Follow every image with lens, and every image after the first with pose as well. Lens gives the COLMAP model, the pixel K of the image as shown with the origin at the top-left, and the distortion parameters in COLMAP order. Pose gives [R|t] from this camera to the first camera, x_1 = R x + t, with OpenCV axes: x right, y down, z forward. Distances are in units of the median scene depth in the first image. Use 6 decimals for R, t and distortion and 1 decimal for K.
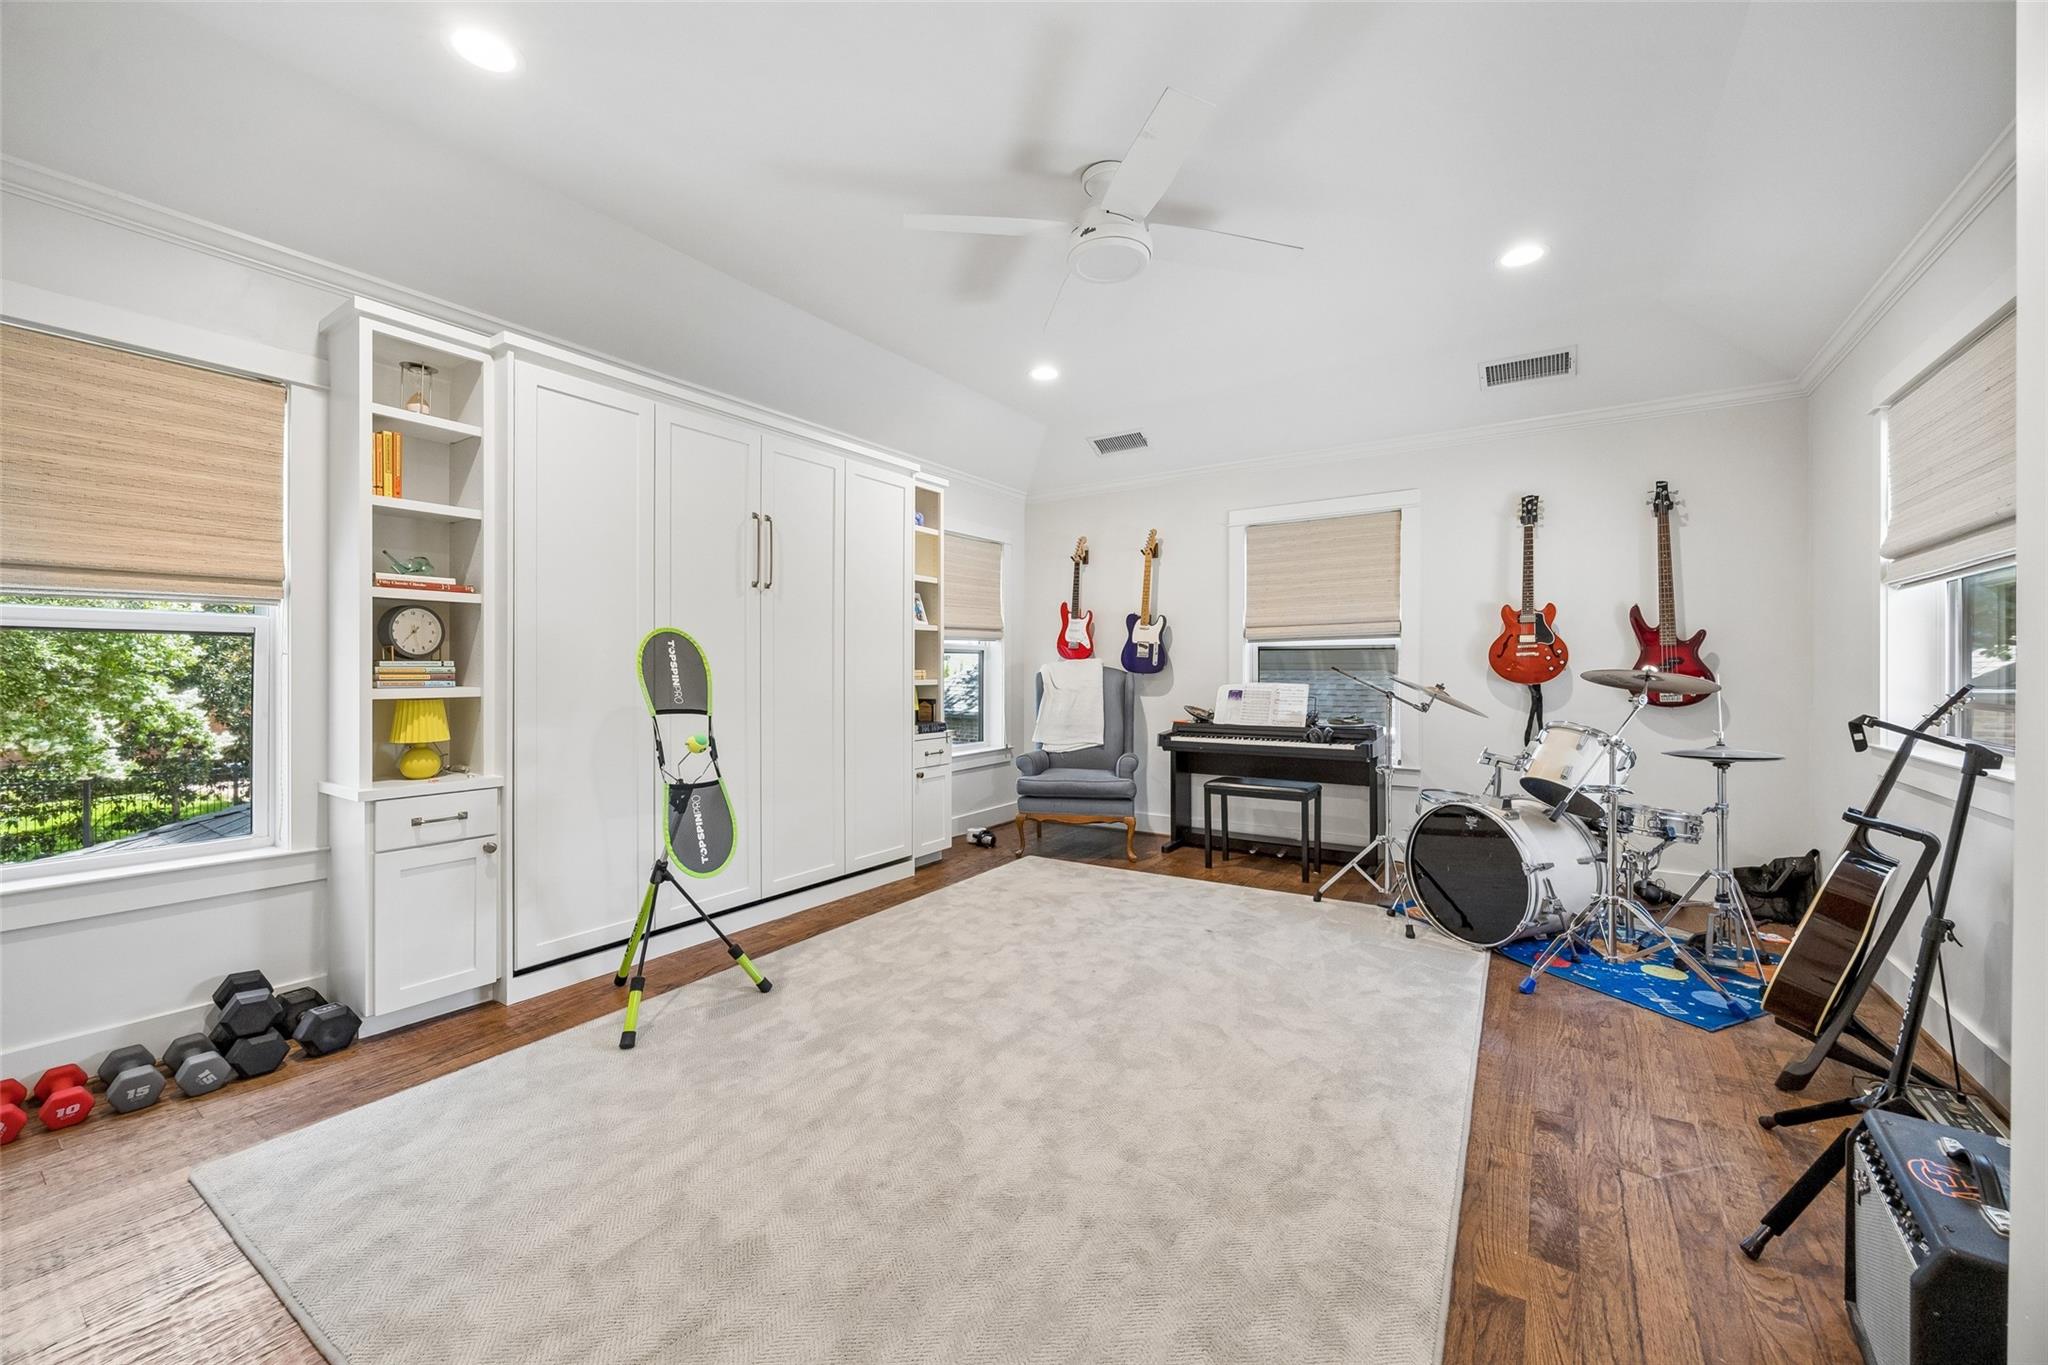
lens RADIAL K [[795.8, 0, 1020.4], [0, 795.8, 673.7], [0, 0, 1]] dist [-0.001645, 0.001068]
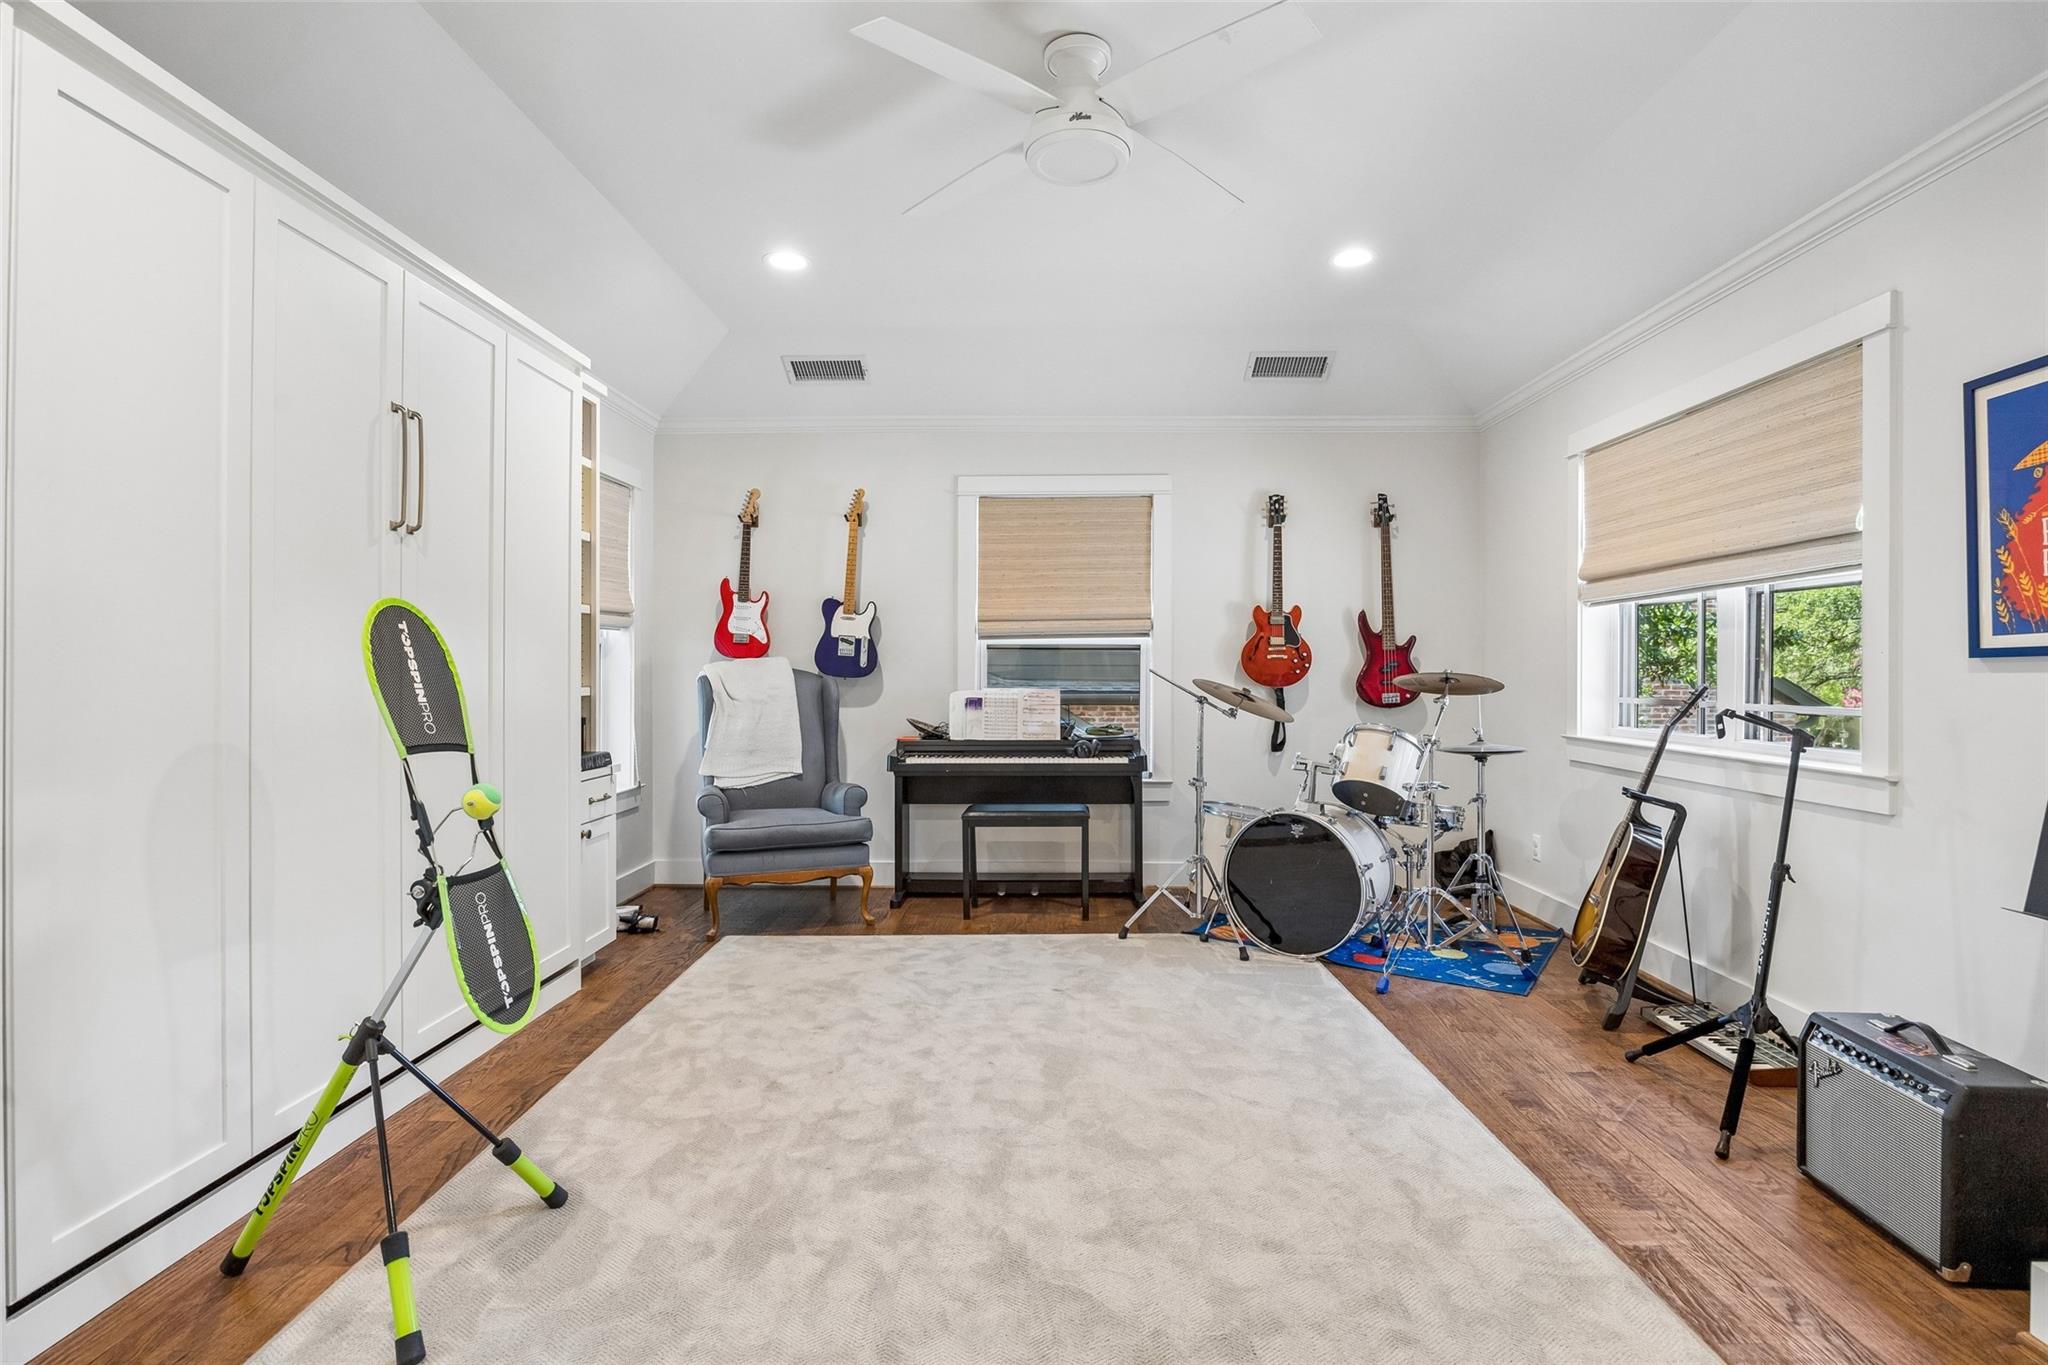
lens RADIAL K [[1033.0, 0, 1030.7], [0, 1033.0, 678.9], [0, 0, 1]] dist [-0.007683, 0.001268]
pose [[0.835597, -0.003794, 0.549330, -0.362261], [0.002899, 0.999993, 0.002498, -0.001447], [-0.549335, -0.000495, 0.835602, 0.119888]]
